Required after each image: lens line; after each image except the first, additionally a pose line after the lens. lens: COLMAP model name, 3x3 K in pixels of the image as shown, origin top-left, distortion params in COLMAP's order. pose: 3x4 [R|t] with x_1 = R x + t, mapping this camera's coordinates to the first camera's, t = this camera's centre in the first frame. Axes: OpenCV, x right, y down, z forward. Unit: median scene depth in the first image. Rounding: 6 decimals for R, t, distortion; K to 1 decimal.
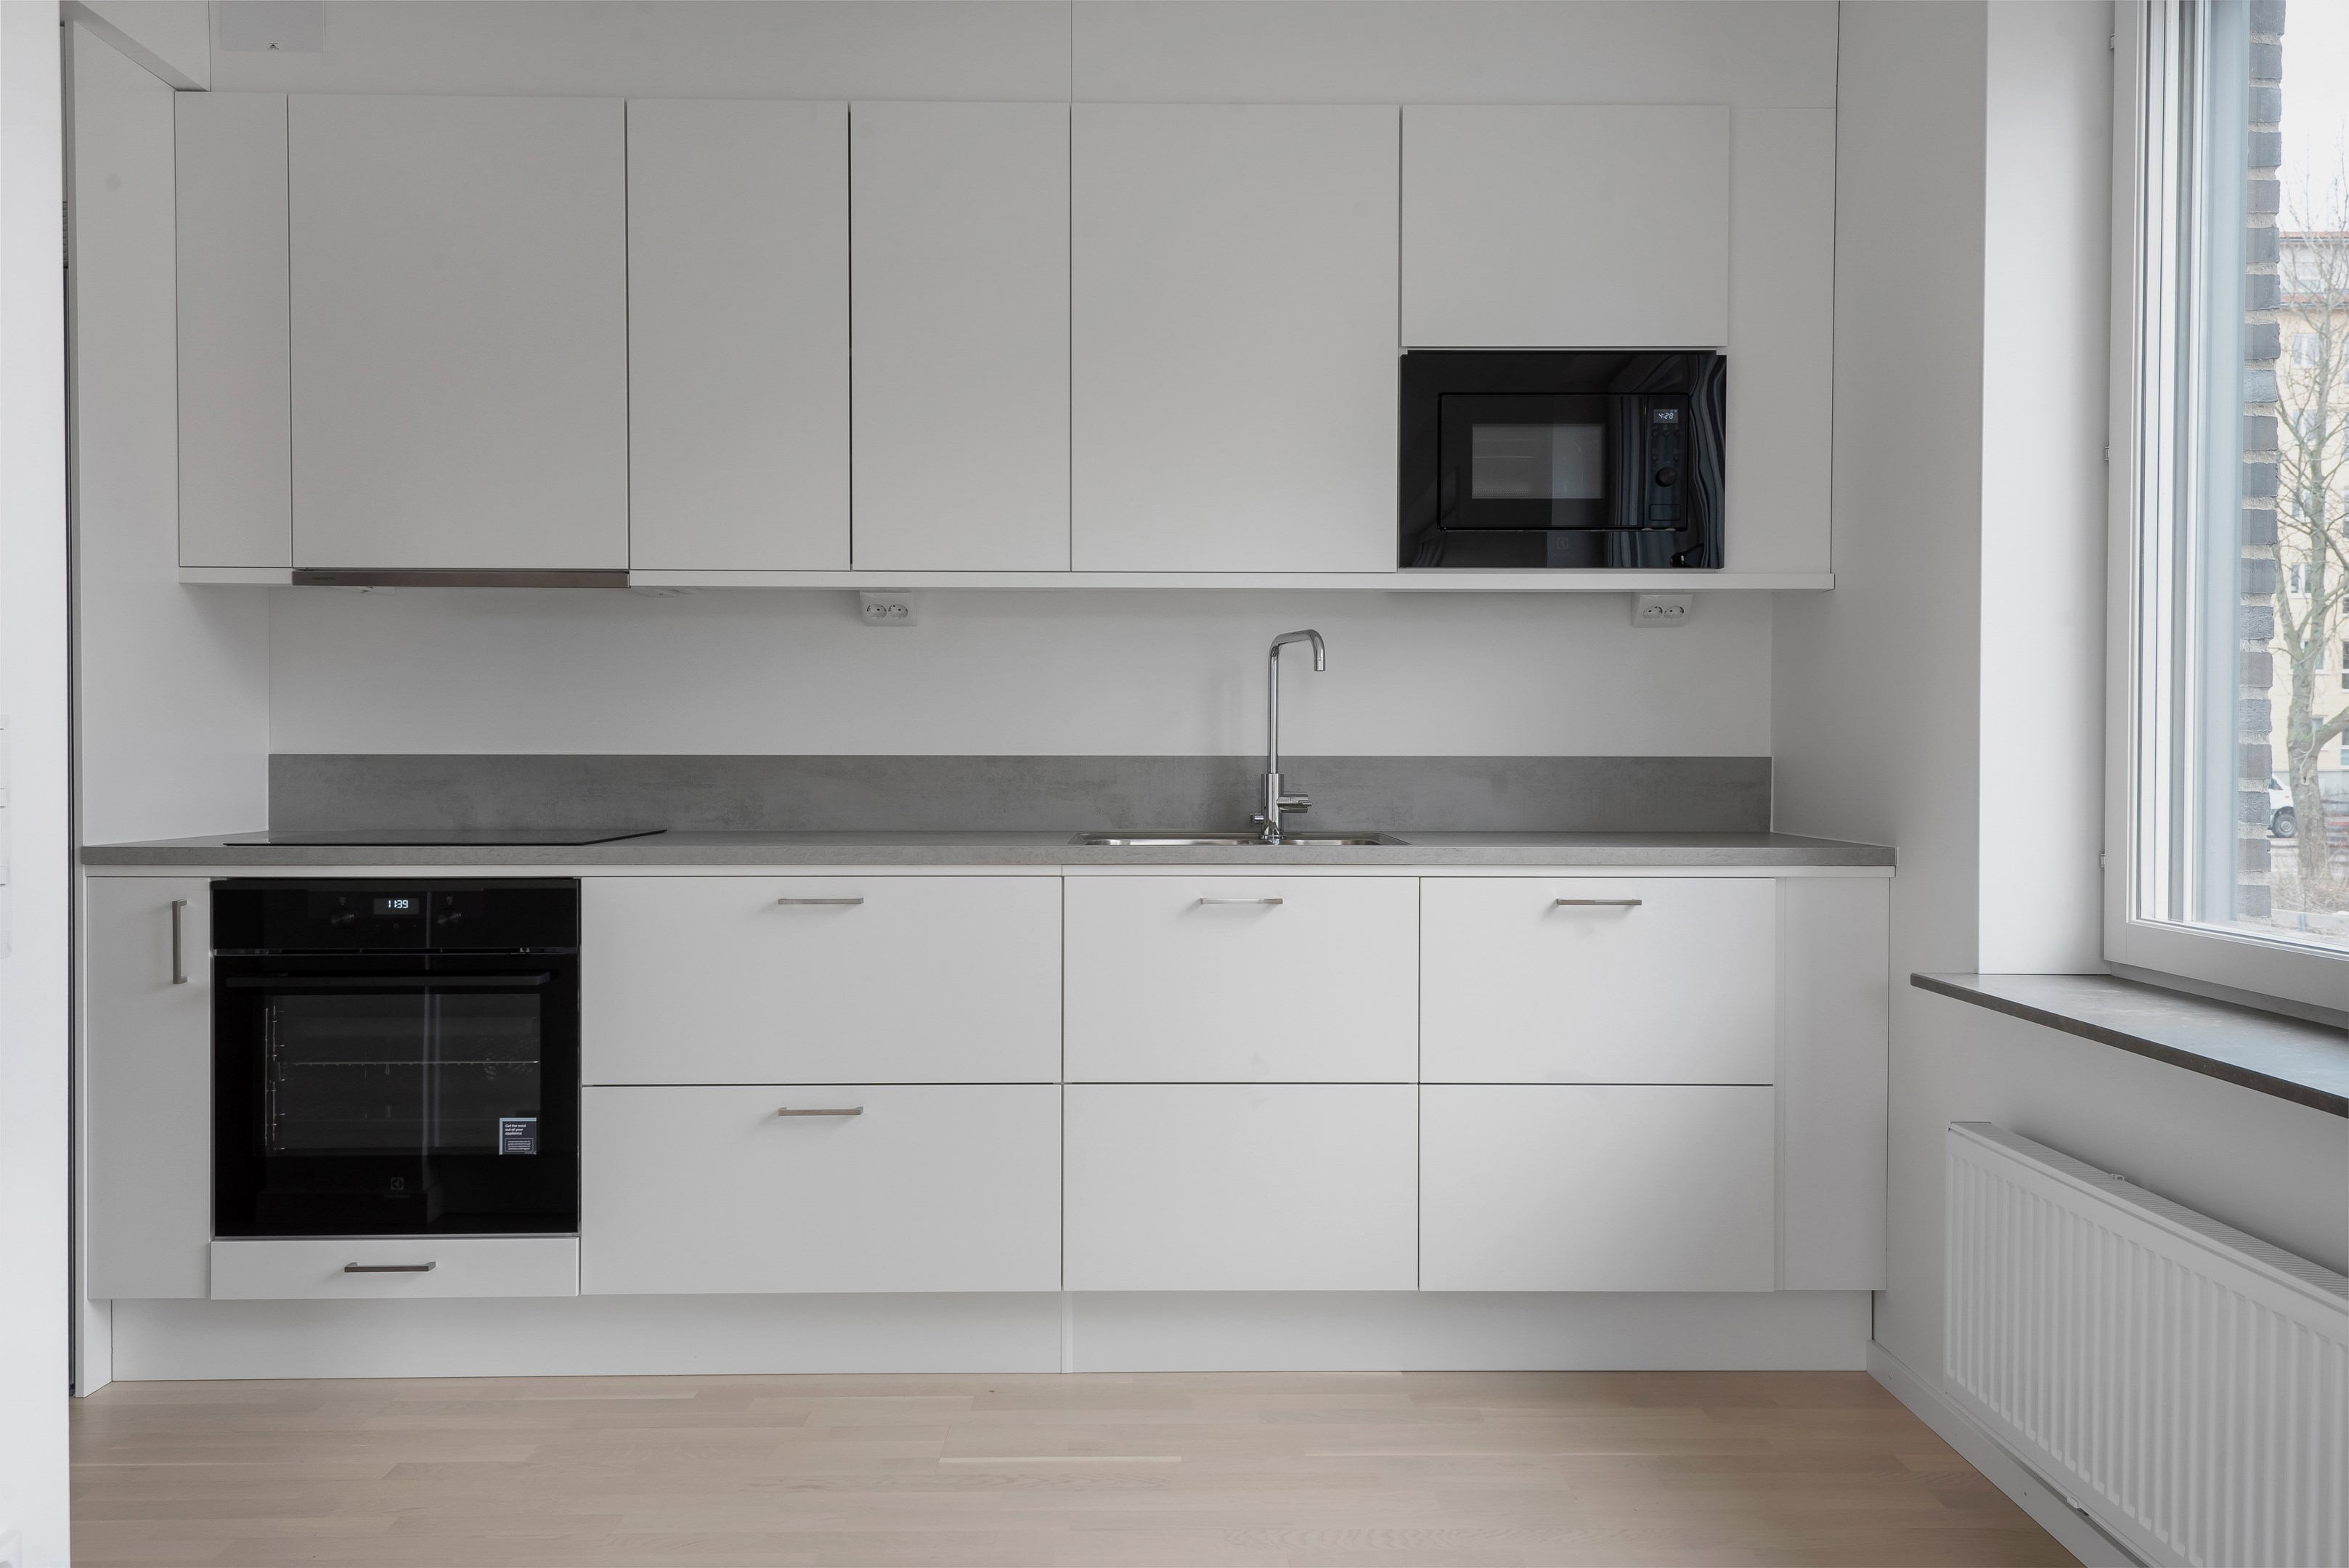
lens RADIAL K [[1617.0, 0, 1174.5], [0, 1617.0, 784.0], [0, 0, 1]] dist [0.021303, -0.036506]
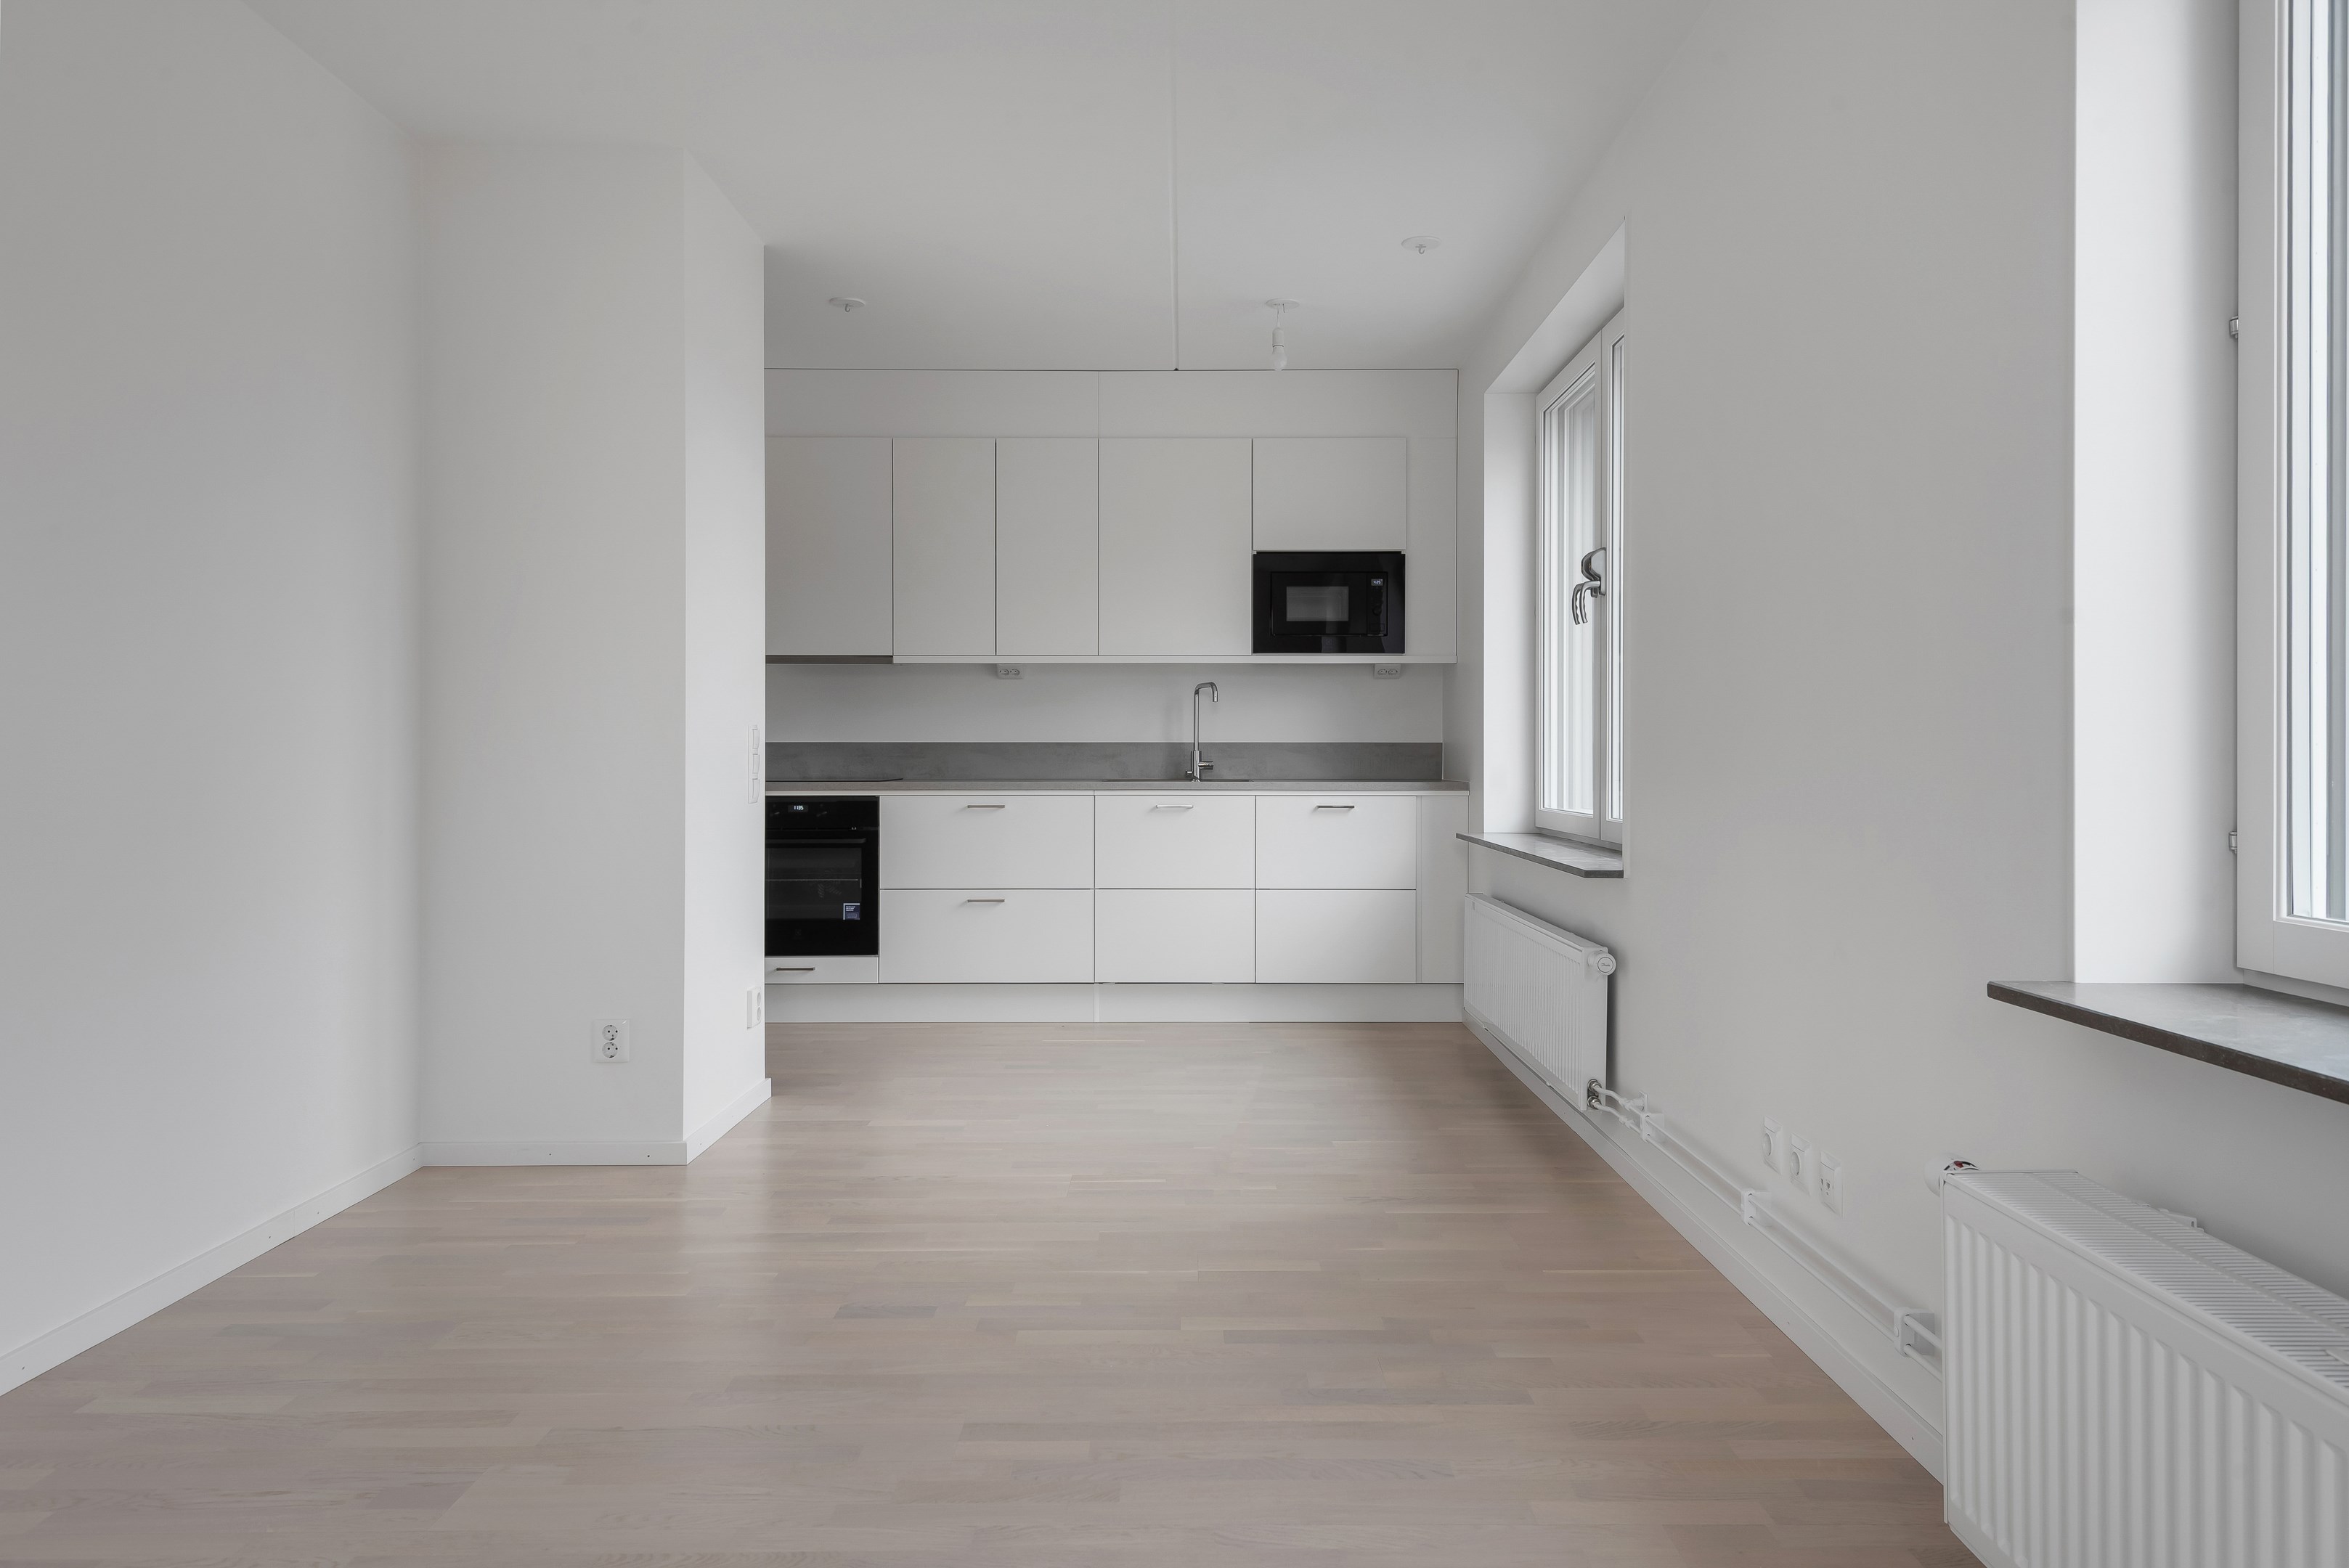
lens RADIAL K [[1304.5, 0, 1174.5], [0, 1304.5, 784.0], [0, 0, 1]] dist [0.002147, -0.012222]
pose [[0.999935, -0.001423, -0.011279, 0.055910], [0.001462, 0.999993, 0.003390, 0.032637], [0.011274, -0.003406, 0.999931, -0.725071]]
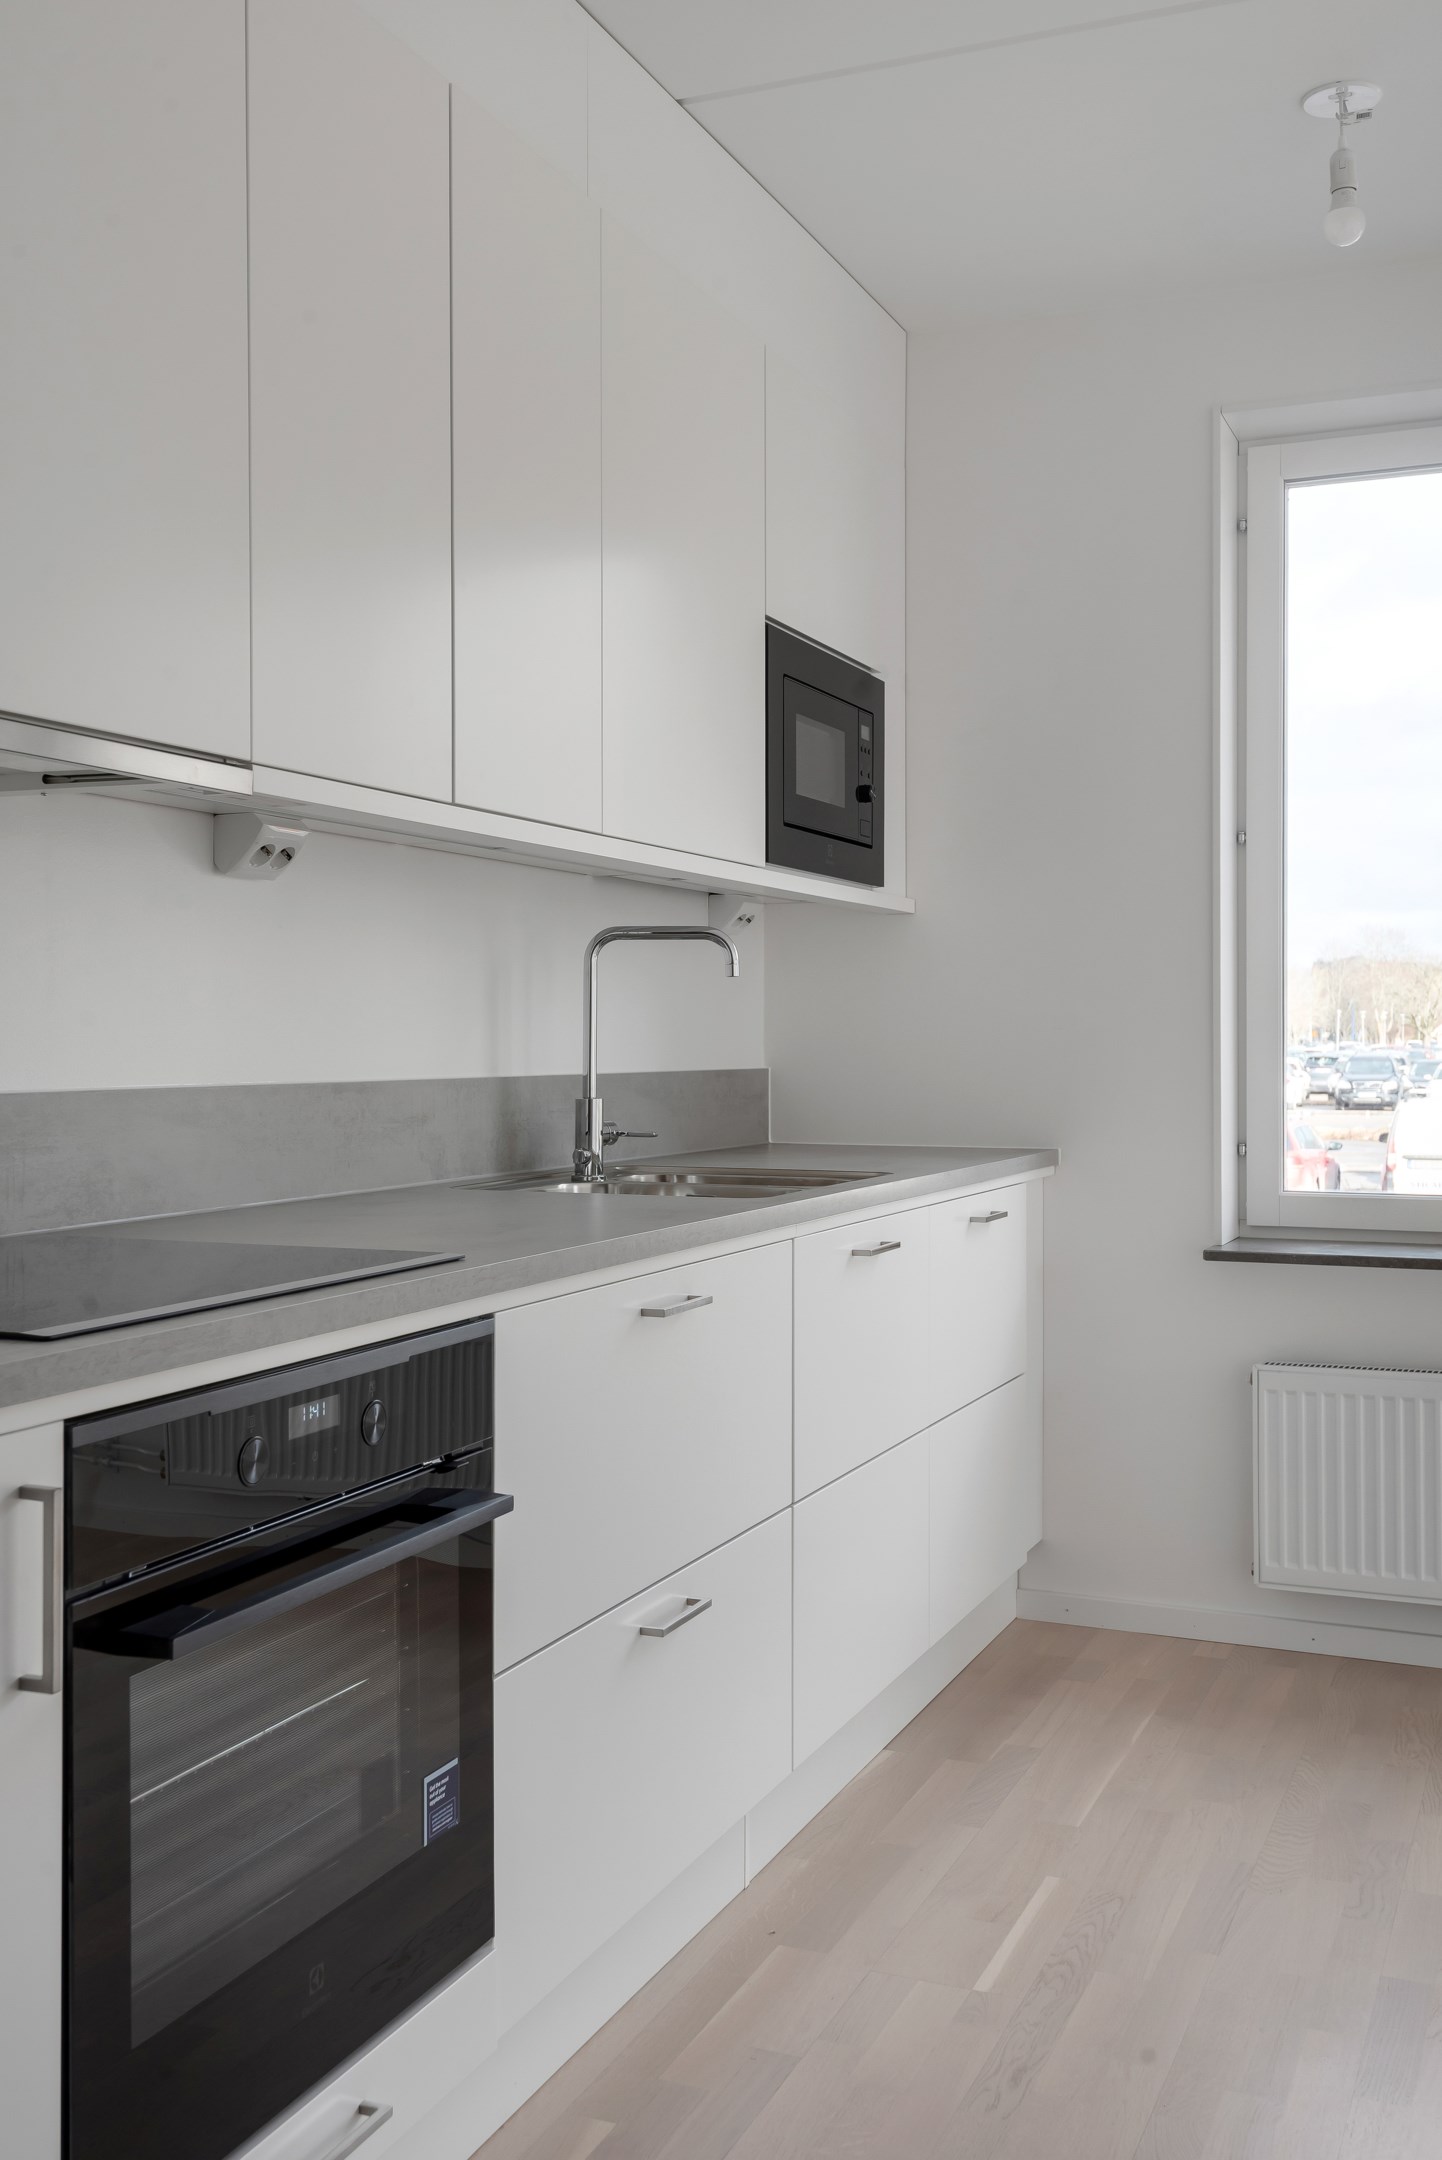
lens RADIAL K [[2082.4, 0, 721.0], [0, 2082.4, 1080.0], [0, 0, 1]] dist [0.139210, 0.003516]
pose [[0.402922, -0.019524, 0.915026, -0.930404], [0.010401, 0.999806, 0.016753, -0.034714], [-0.915175, 0.002767, 0.403047, 0.569195]]
